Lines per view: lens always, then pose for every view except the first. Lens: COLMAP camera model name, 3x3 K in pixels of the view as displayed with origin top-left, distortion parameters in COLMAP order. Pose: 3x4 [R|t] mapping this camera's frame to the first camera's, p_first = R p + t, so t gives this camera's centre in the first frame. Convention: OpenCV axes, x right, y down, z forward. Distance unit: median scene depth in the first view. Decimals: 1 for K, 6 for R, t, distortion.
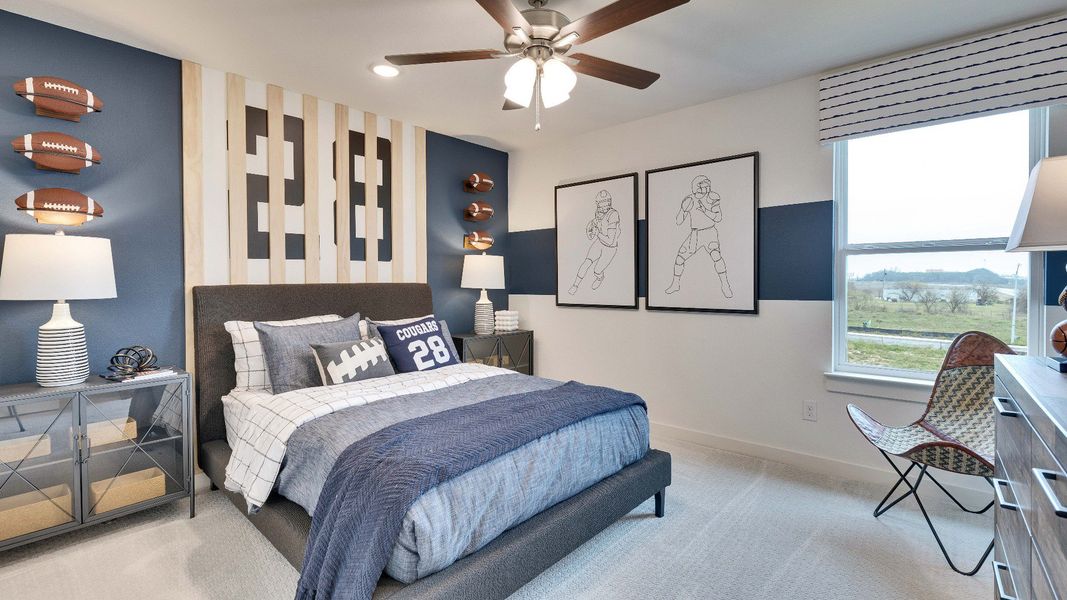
lens RADIAL K [[454.4, 0, 539.6], [0, 454.4, 285.9], [0, 0, 1]] dist [-0.002176, -0.000290]
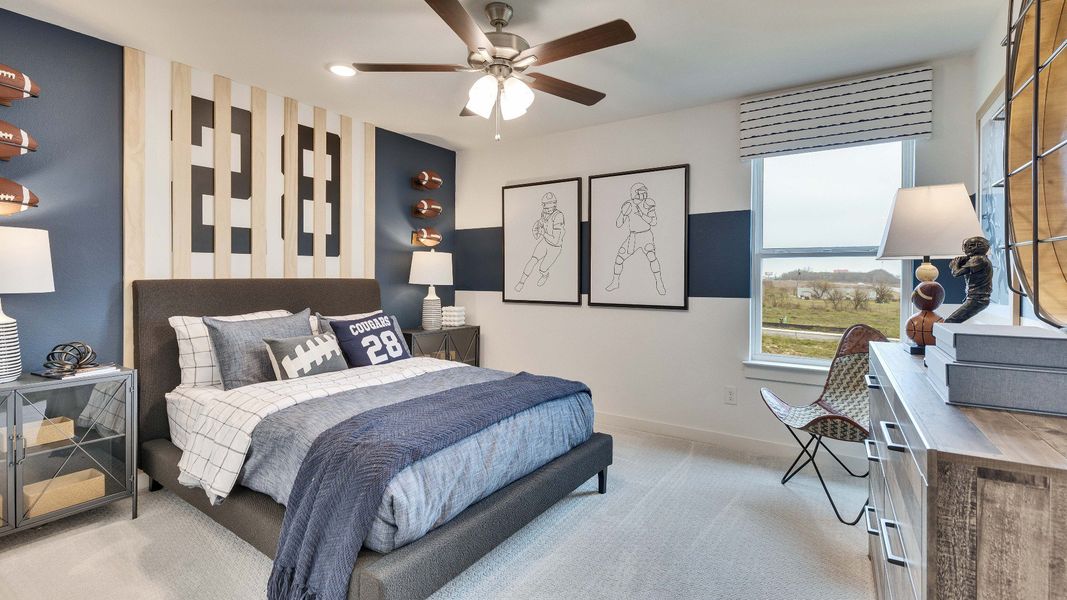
lens RADIAL K [[464.1, 0, 533.3], [0, 464.1, 278.2], [0, 0, 1]] dist [-0.003214, 0.000162]
pose [[0.991645, 0.009813, 0.128621, -0.048534], [-0.008776, 0.999924, -0.008622, -0.002800], [-0.128696, 0.007421, 0.991656, -0.093673]]
